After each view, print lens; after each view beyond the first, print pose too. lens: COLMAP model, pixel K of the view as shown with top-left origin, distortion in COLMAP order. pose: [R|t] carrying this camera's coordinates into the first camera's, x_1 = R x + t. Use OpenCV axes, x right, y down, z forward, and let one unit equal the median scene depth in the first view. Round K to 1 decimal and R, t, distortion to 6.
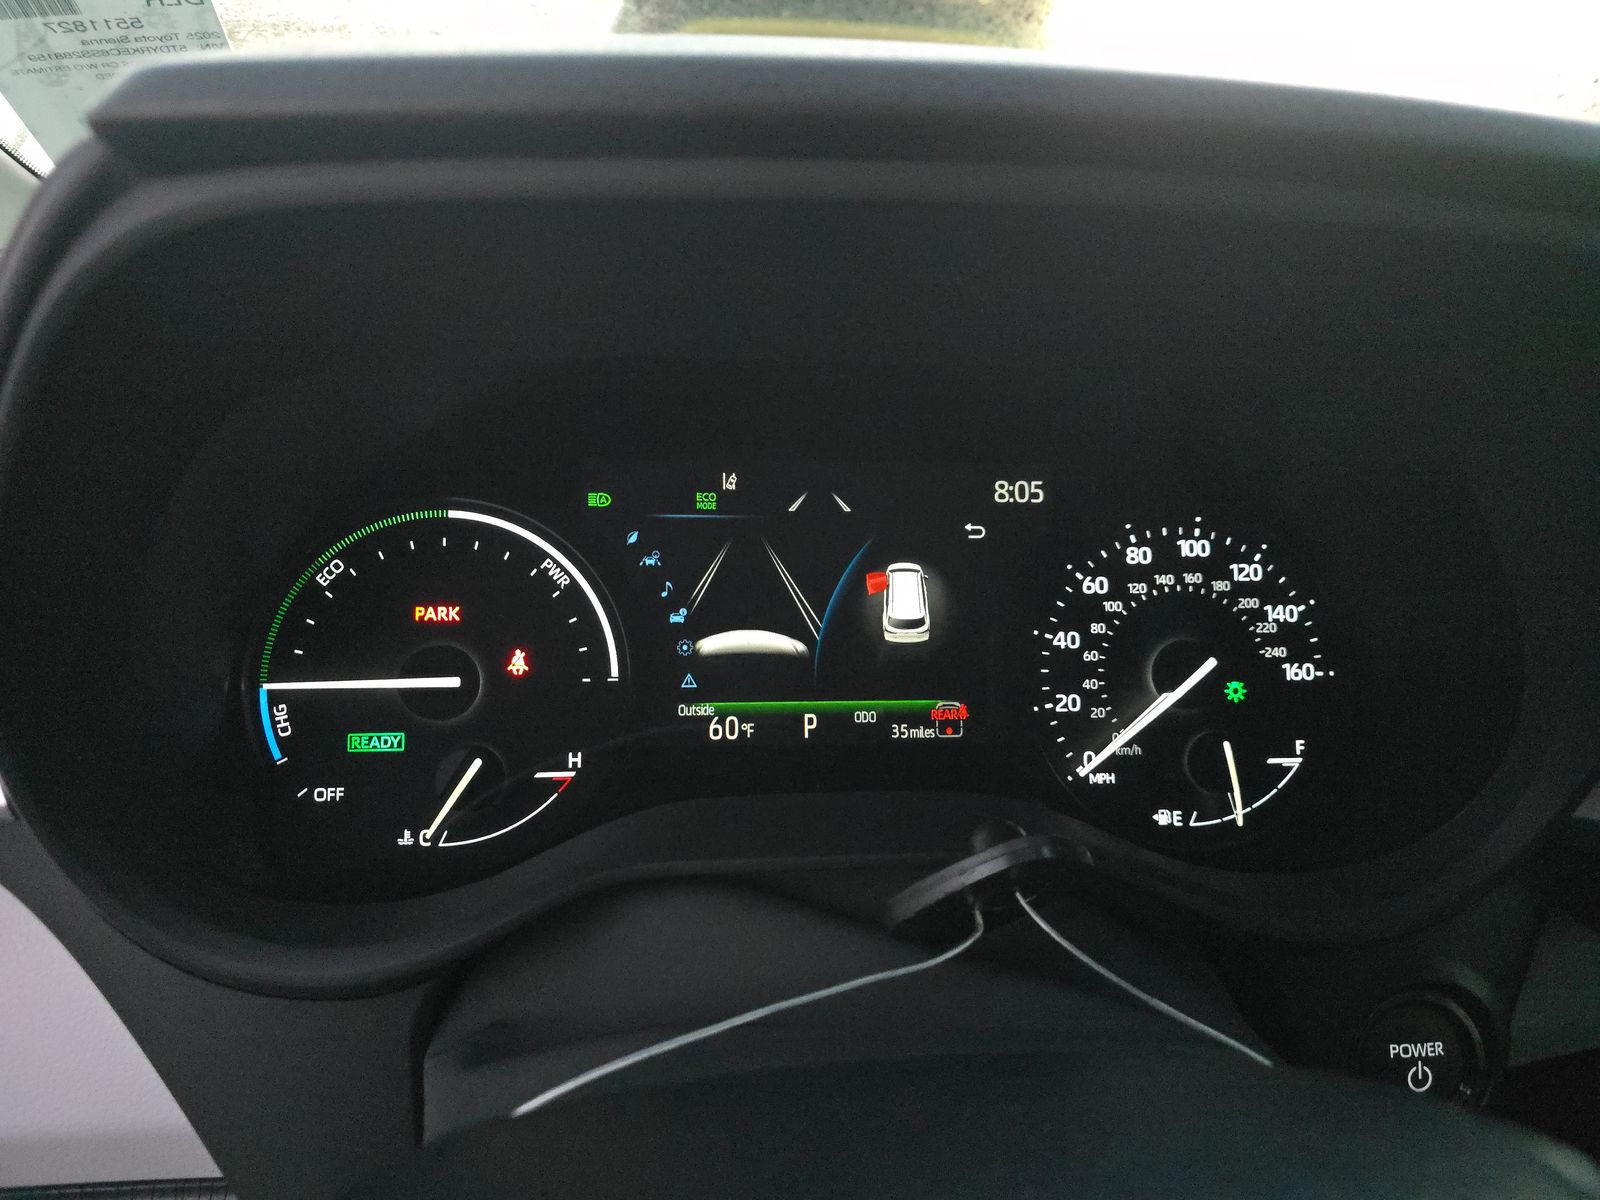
lens RADIAL K [[1039.4, 0, 778.1], [0, 1039.4, 578.5], [0, 0, 1]] dist [0.011595, -0.027222]
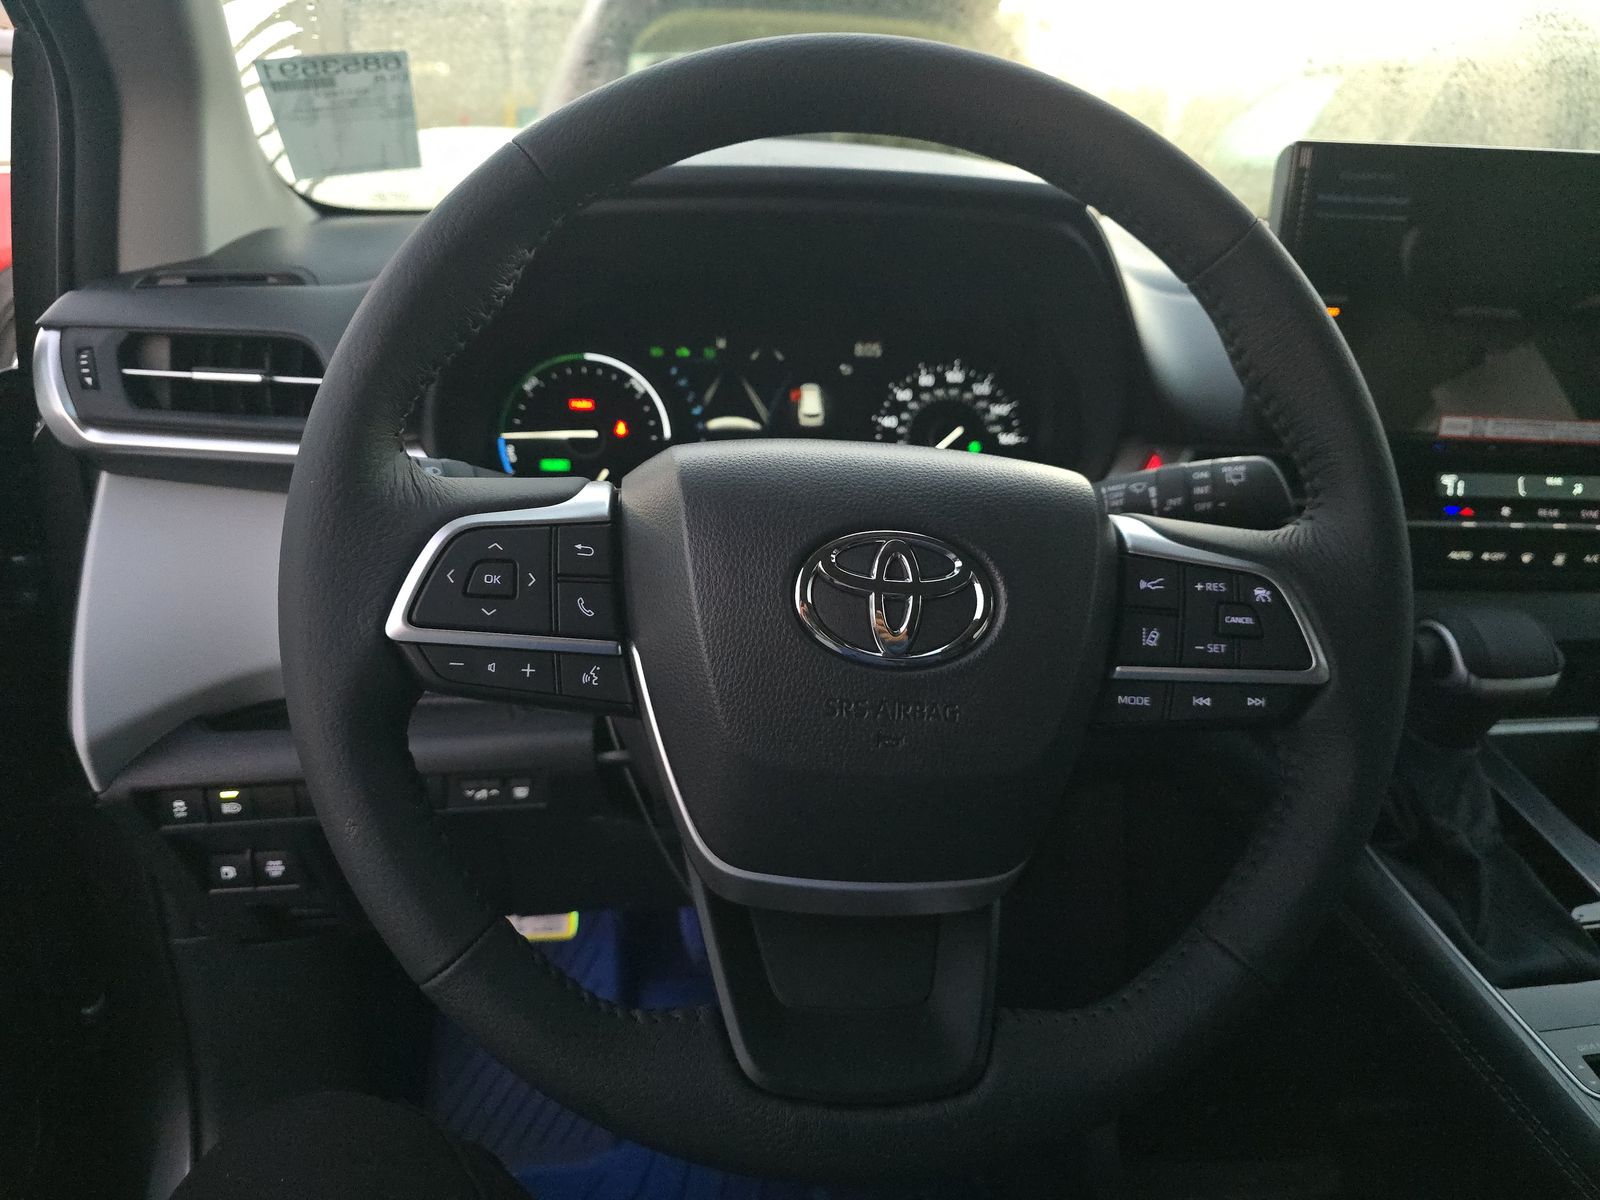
lens RADIAL K [[1039.4, 0, 782.6], [0, 1039.4, 603.0], [0, 0, 1]] dist [0.011595, -0.027222]
pose [[0.999607, -0.012593, 0.025062, 0.014529], [0.011570, 0.999111, 0.040546, 0.323403], [-0.025550, -0.040240, 0.998863, -1.014976]]
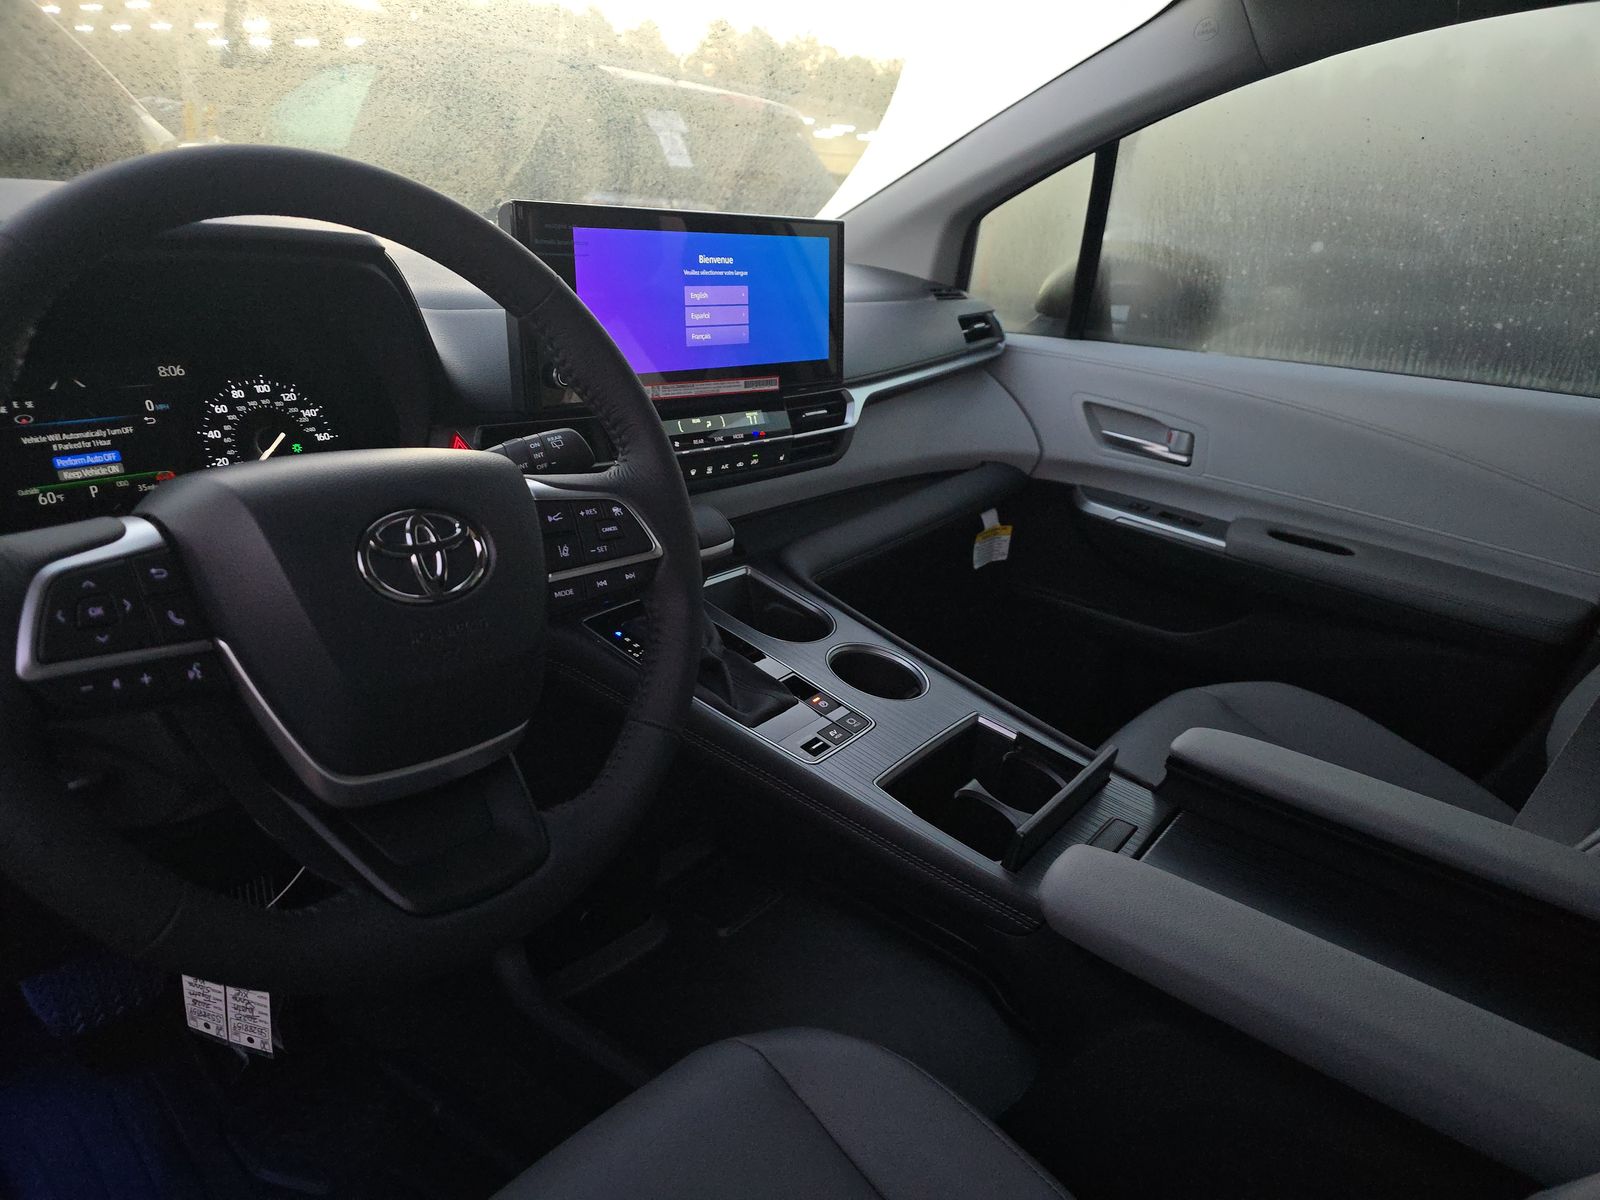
lens RADIAL K [[1039.4, 0, 789.0], [0, 1039.4, 589.9], [0, 0, 1]] dist [0.011595, -0.027222]
pose [[0.671455, -0.235903, 0.702494, -0.523306], [0.194958, 0.970817, 0.139663, 0.304056], [-0.714940, 0.043180, 0.697851, -1.376121]]
